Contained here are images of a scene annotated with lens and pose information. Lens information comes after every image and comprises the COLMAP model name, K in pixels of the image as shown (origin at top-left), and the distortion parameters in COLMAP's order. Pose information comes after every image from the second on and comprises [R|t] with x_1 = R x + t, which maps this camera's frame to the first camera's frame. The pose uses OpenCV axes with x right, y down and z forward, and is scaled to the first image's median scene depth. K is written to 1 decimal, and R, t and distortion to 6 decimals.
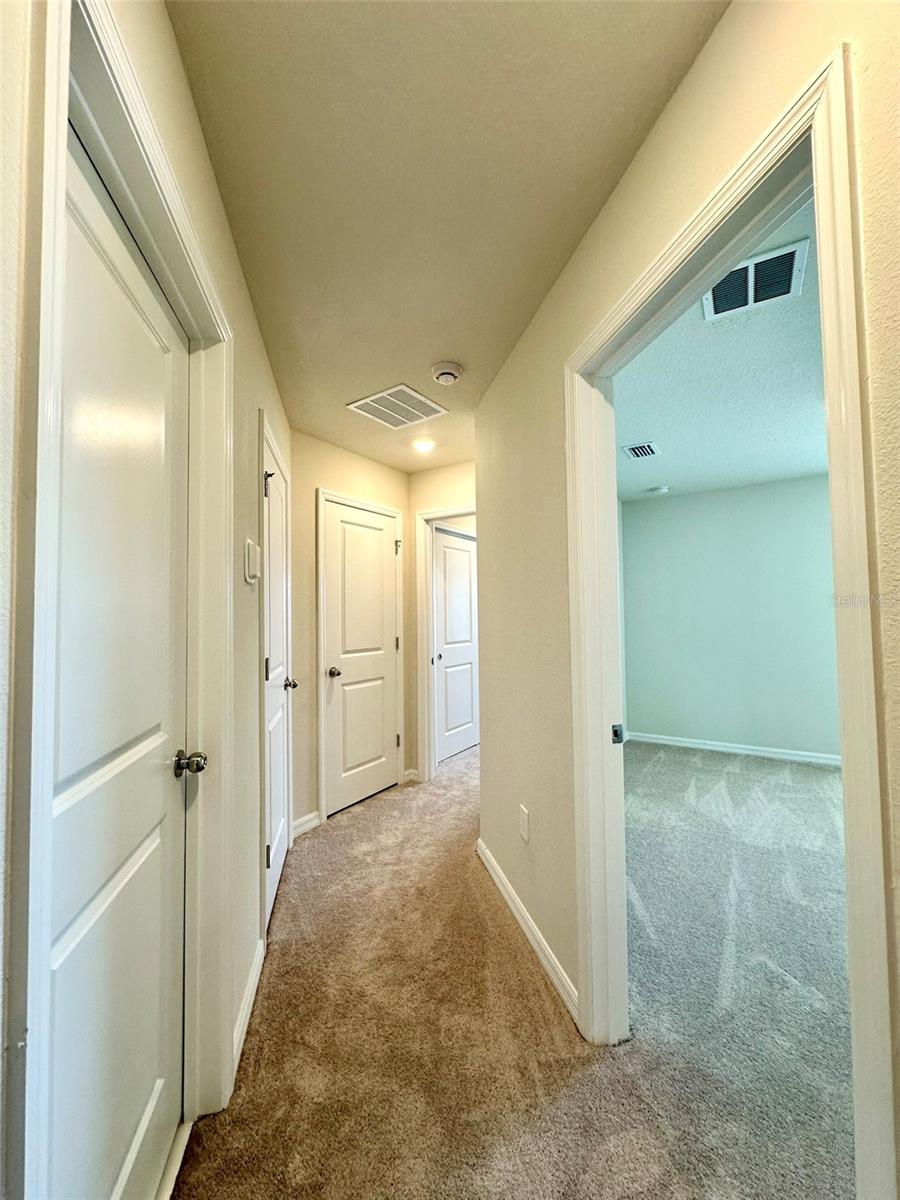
lens RADIAL K [[476.6, 0, 455.2], [0, 476.6, 605.8], [0, 0, 1]] dist [-0.002785, 0.000191]
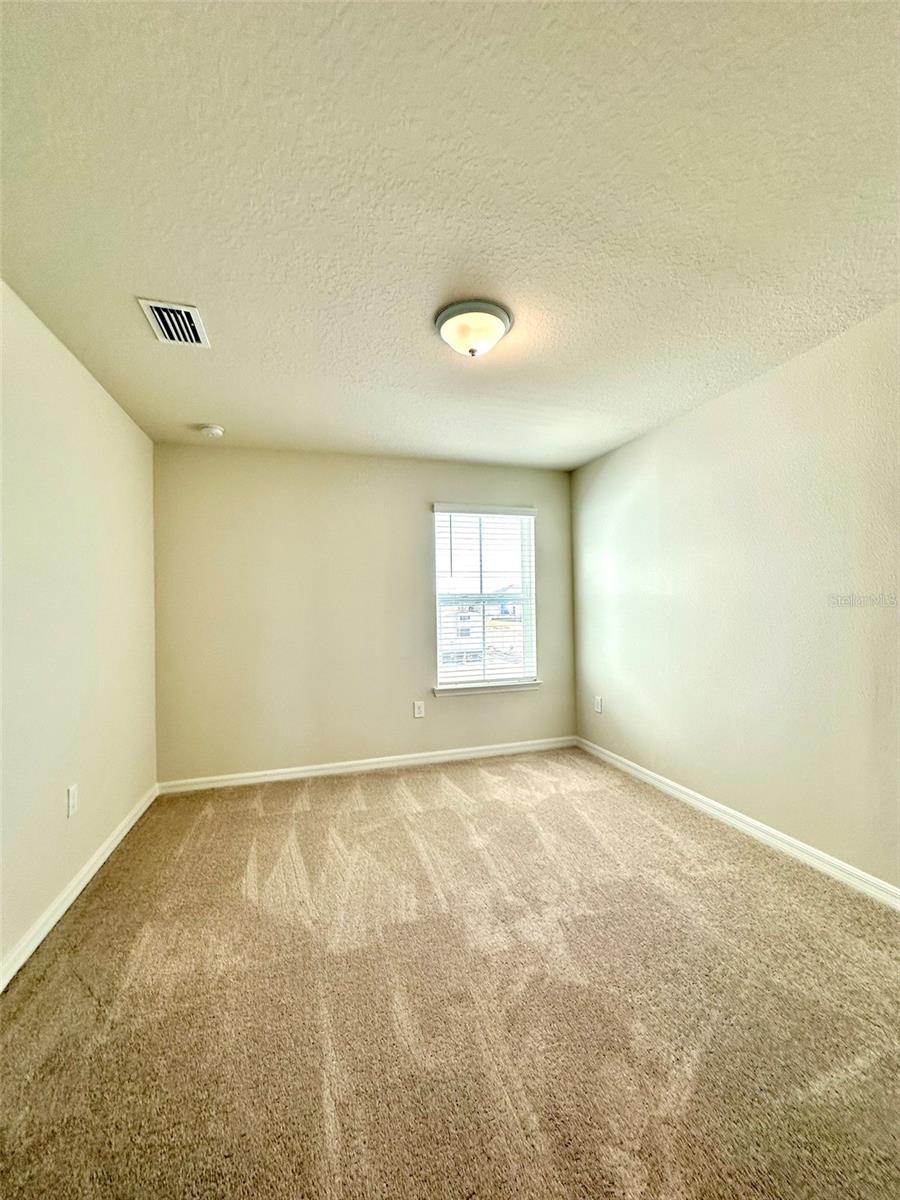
lens RADIAL K [[476.6, 0, 448.1], [0, 476.6, 600.9], [0, 0, 1]] dist [-0.002785, 0.000191]
pose [[0.652054, 0.012469, 0.758070, 0.167366], [-0.008249, 0.999922, -0.009351, 0.015227], [-0.758128, -0.000156, 0.652106, 0.359191]]
